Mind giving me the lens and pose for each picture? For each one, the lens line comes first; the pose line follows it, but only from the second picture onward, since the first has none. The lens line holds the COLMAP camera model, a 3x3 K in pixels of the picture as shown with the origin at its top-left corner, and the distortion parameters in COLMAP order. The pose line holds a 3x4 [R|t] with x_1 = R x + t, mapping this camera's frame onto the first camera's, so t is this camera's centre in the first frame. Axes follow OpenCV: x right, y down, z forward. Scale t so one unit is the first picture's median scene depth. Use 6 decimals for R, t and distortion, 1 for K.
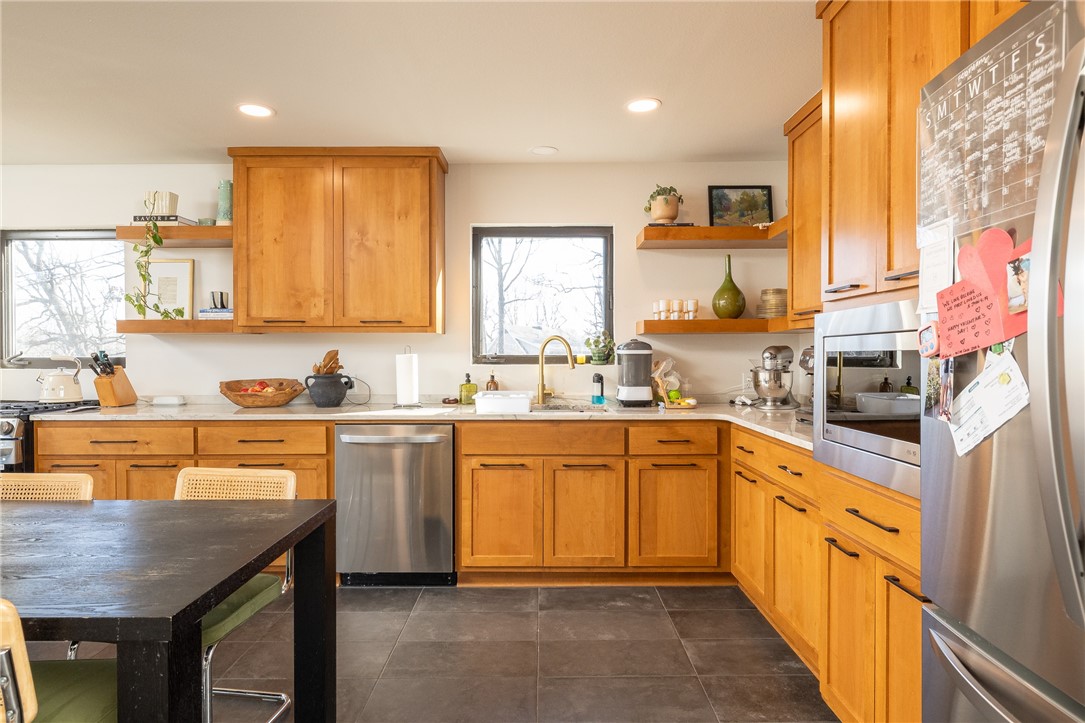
lens RADIAL K [[613.2, 0, 542.5], [0, 613.2, 361.5], [0, 0, 1]] dist [0.001629, 0.000417]
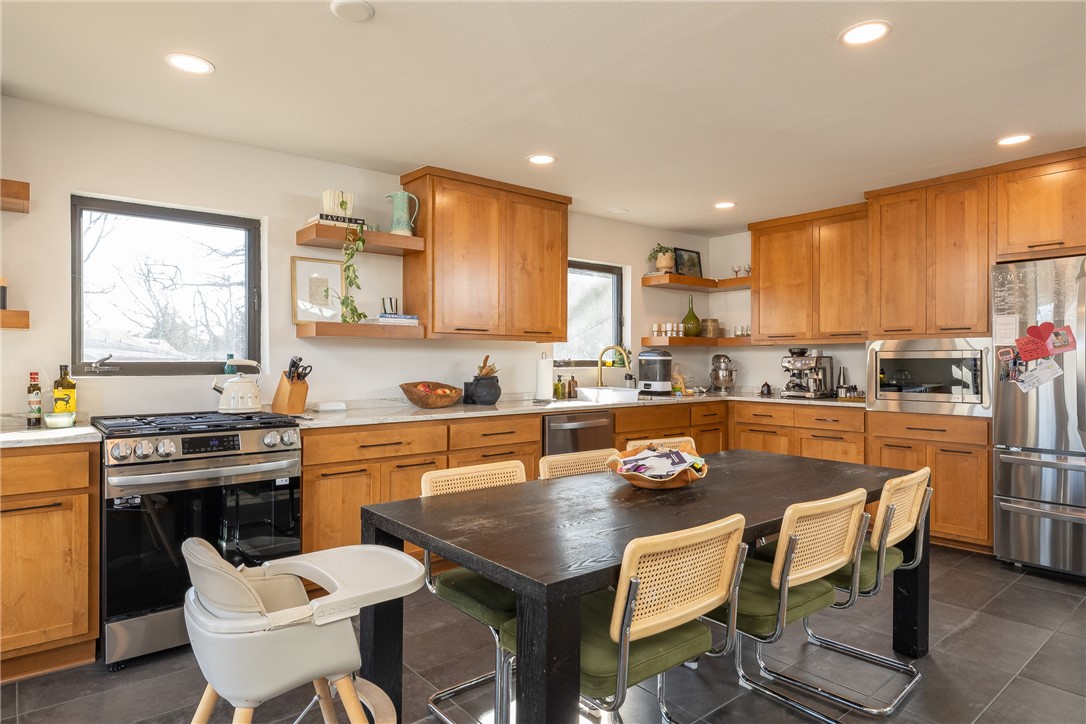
lens RADIAL K [[635.1, 0, 543.0], [0, 635.1, 362.0], [0, 0, 1]] dist [0.002907, 0.001262]
pose [[0.766200, 0.000278, 0.642603, -1.057445], [0.005392, 0.999962, -0.006862, 0.002706], [-0.642580, 0.008723, 0.766169, 0.022238]]
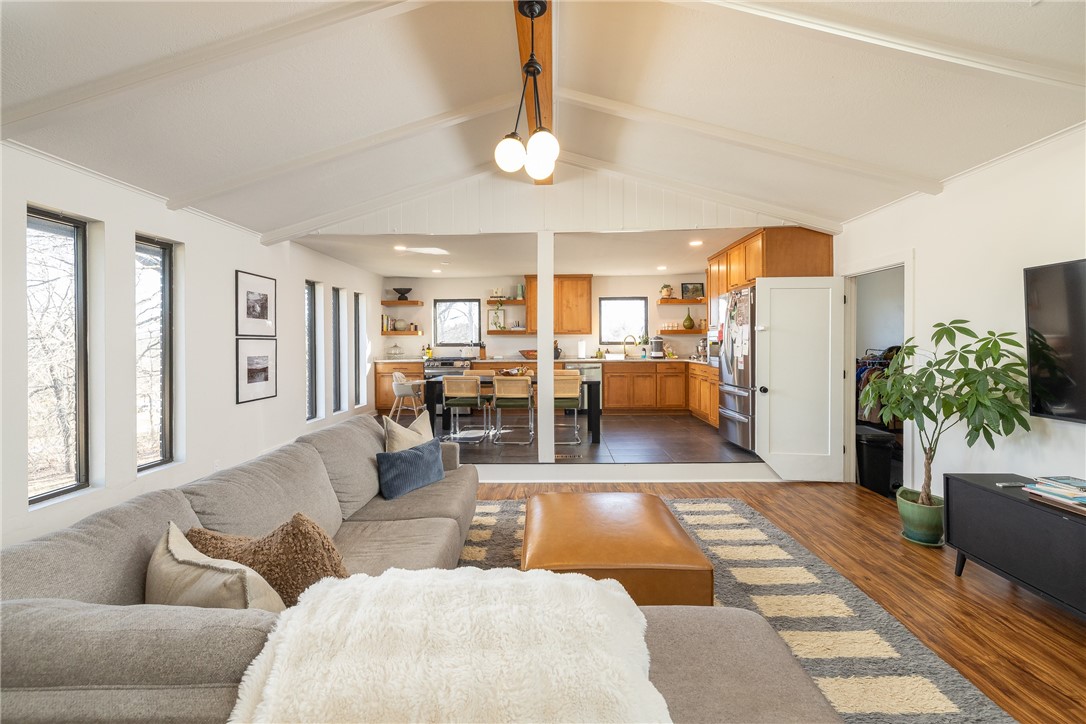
lens RADIAL K [[456.6, 0, 545.0], [0, 456.6, 345.1], [0, 0, 1]] dist [0.000434, 0.000079]
pose [[0.999617, -0.003258, -0.027494, -0.343944], [0.003069, 0.999971, -0.006920, 0.021861], [0.027516, 0.006833, 0.999598, -1.278041]]
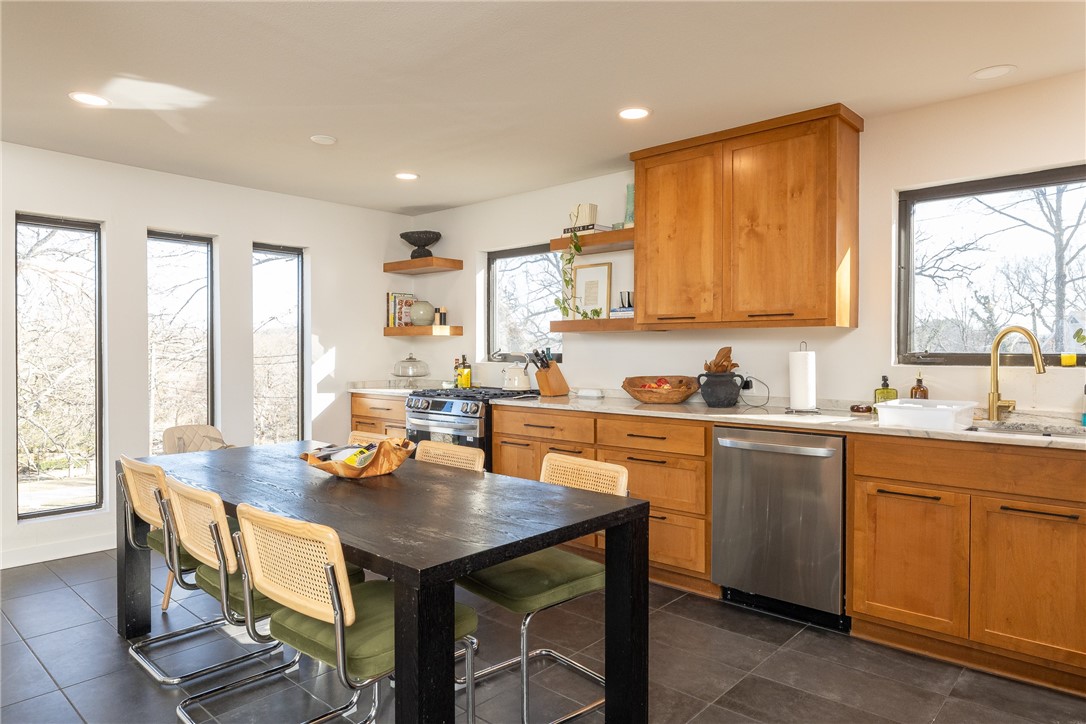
lens RADIAL K [[672.4, 0, 544.5], [0, 672.4, 358.9], [0, 0, 1]] dist [-0.002324, -0.001250]
pose [[0.744345, 0.010739, -0.667709, 0.143679], [-0.009080, 0.999941, 0.005960, -0.004073], [0.667733, 0.001626, 0.744399, 0.051658]]
